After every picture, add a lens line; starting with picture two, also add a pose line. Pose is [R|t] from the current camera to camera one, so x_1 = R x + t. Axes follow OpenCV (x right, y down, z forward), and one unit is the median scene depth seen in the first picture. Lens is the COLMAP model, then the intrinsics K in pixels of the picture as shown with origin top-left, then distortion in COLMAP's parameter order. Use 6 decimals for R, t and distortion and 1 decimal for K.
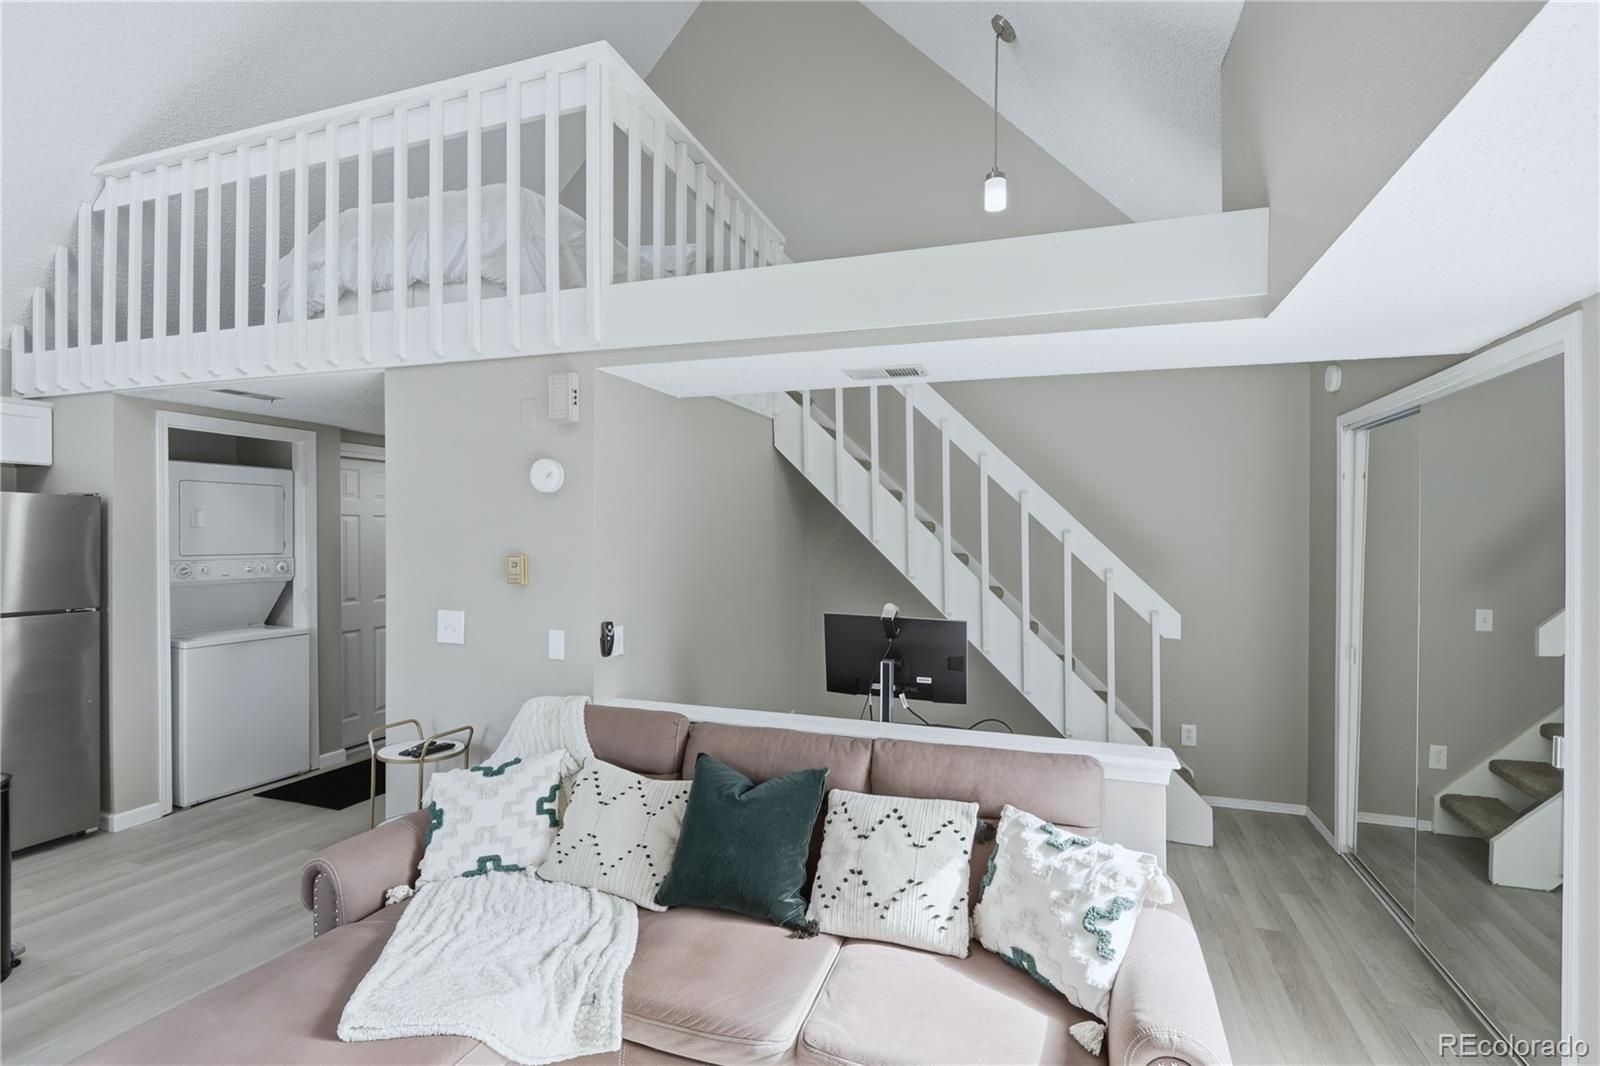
lens RADIAL K [[767.1, 0, 796.6], [0, 767.1, 540.9], [0, 0, 1]] dist [0.000364, 0.000303]
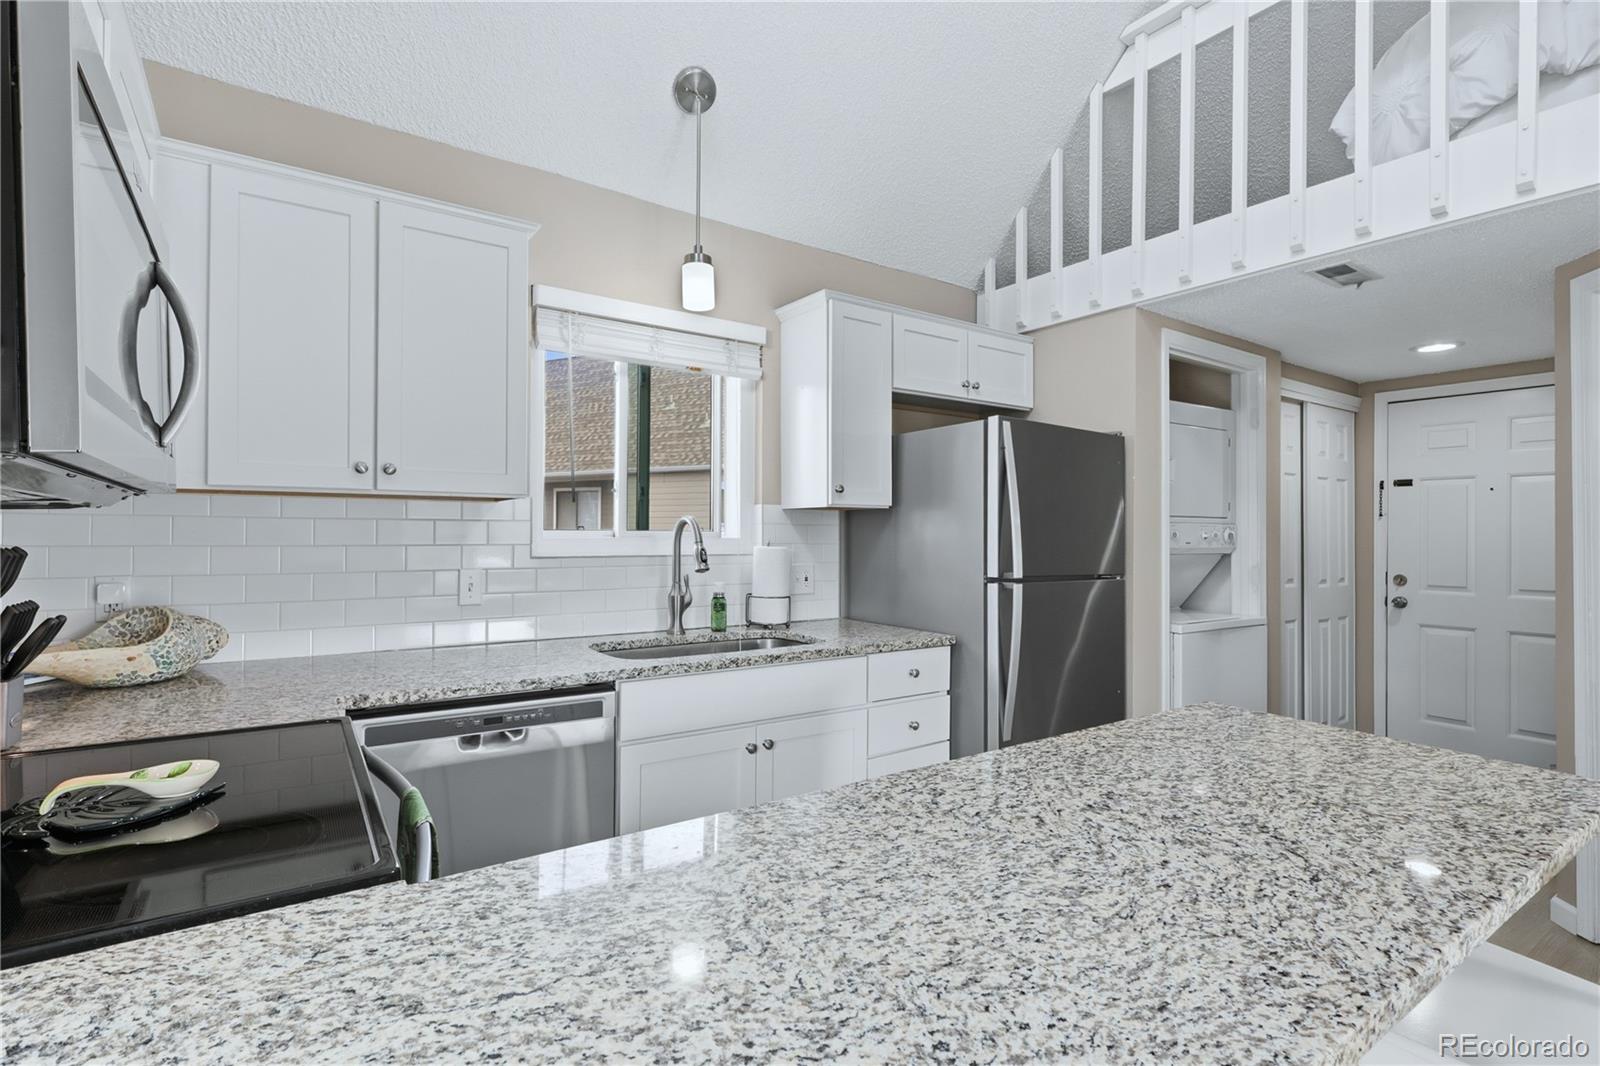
lens RADIAL K [[766.3, 0, 798.8], [0, 766.3, 527.1], [0, 0, 1]] dist [-0.000421, 0.000151]
pose [[0.815026, -0.003131, -0.579416, -0.711613], [-0.008858, 0.999801, -0.017864, 0.053830], [0.579356, 0.019692, 0.814836, 0.150896]]
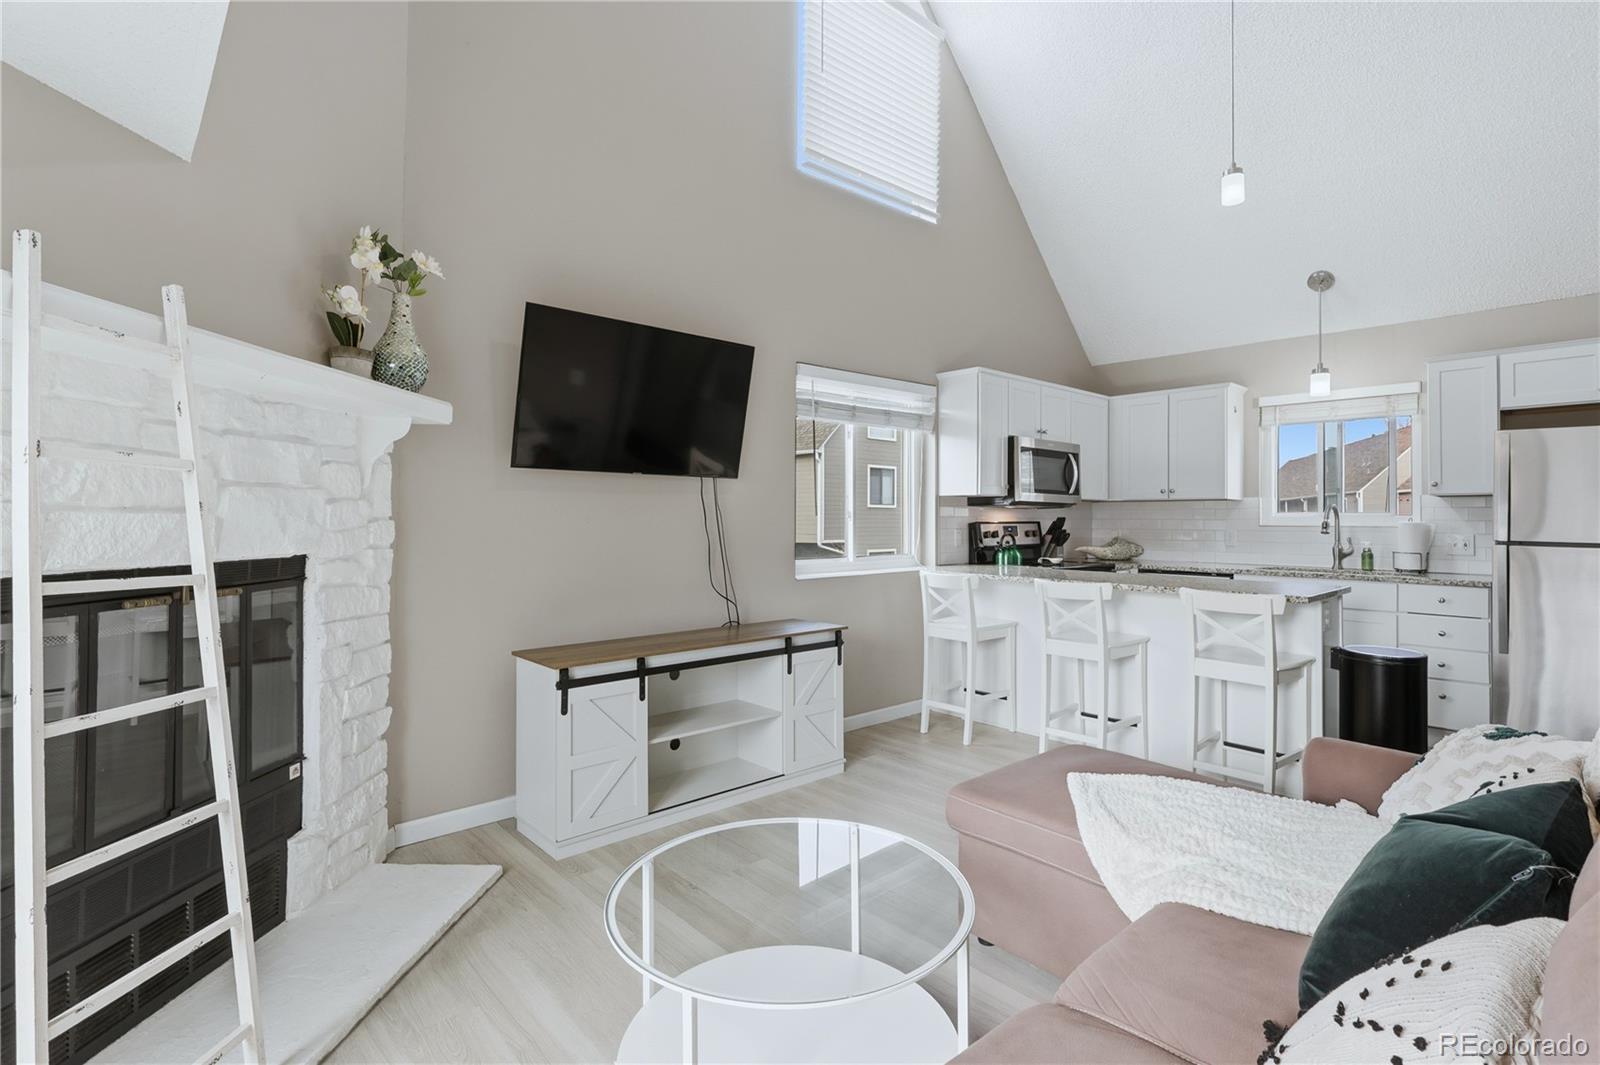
lens RADIAL K [[775.3, 0, 797.7], [0, 775.3, 503.7], [0, 0, 1]] dist [-0.000807, 0.000071]
pose [[-0.484562, -0.025233, -0.874393, 0.354965], [-0.018025, 0.999660, -0.018858, 0.071232], [0.874571, 0.006623, -0.484852, 0.499218]]
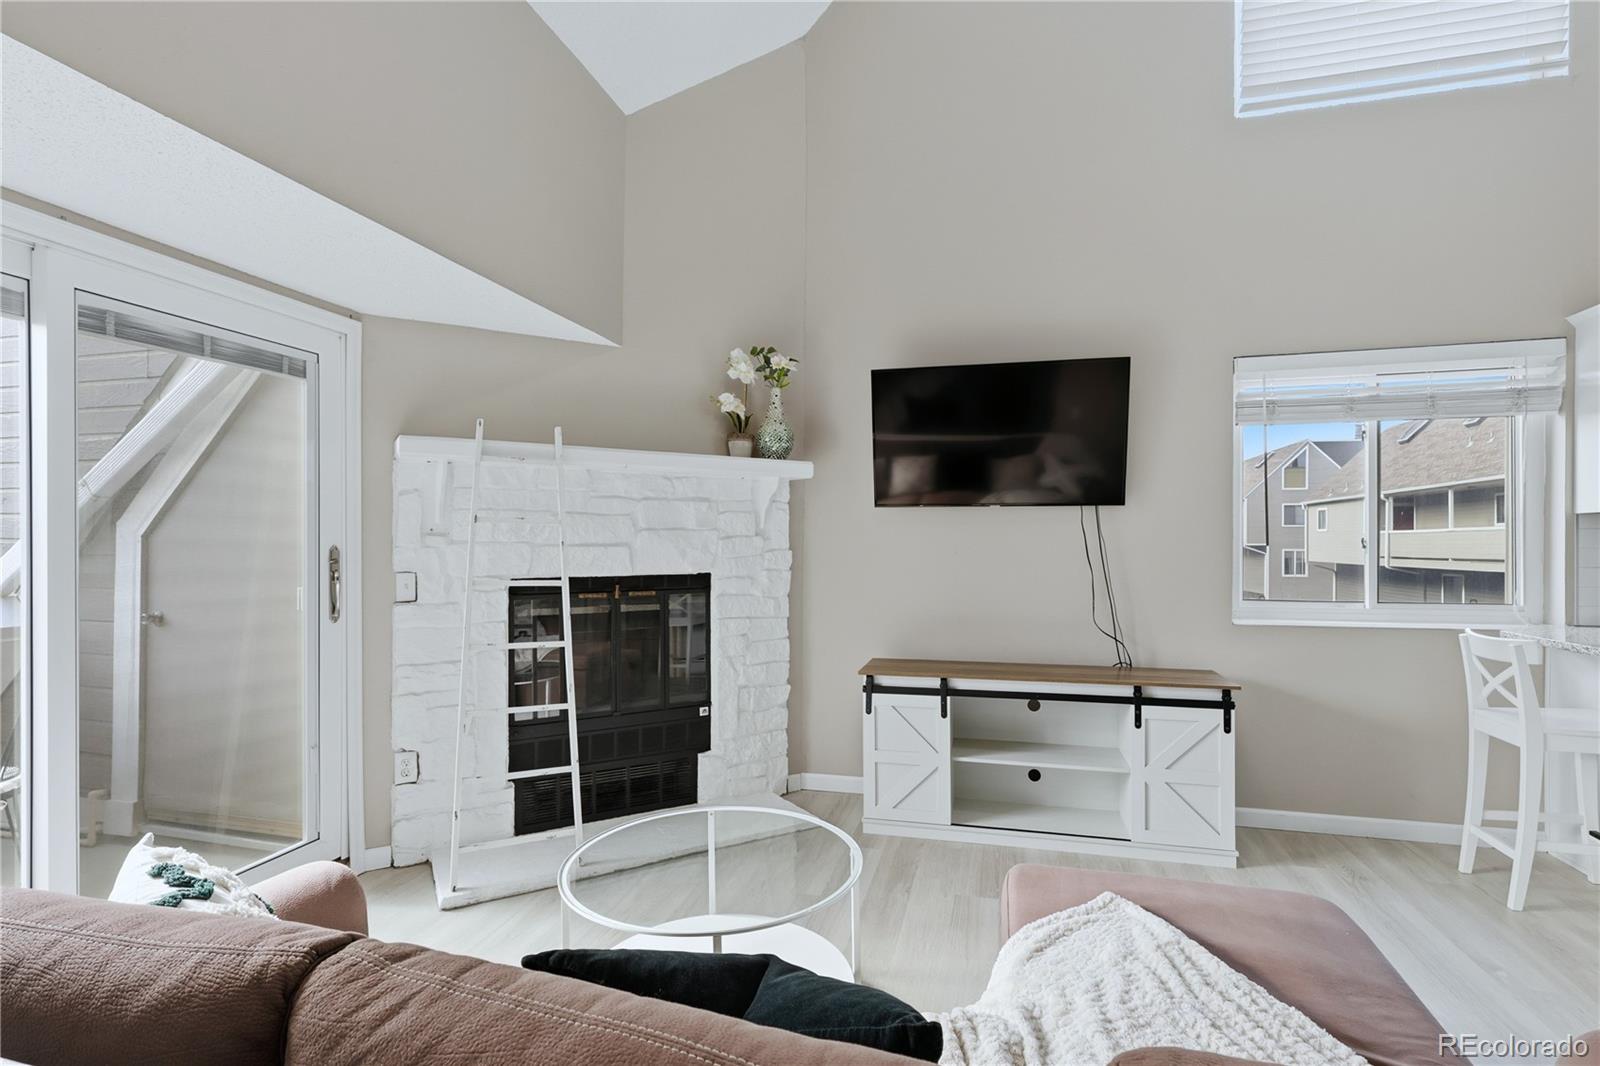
lens RADIAL K [[760.0, 0, 799.7], [0, 760.0, 541.6], [0, 0, 1]] dist [-0.001041, 0.000185]
pose [[-0.996545, -0.009153, -0.082544, -0.031152], [-0.009947, 0.999908, 0.009211, 0.058926], [0.082452, 0.010000, -0.996545, 0.799017]]
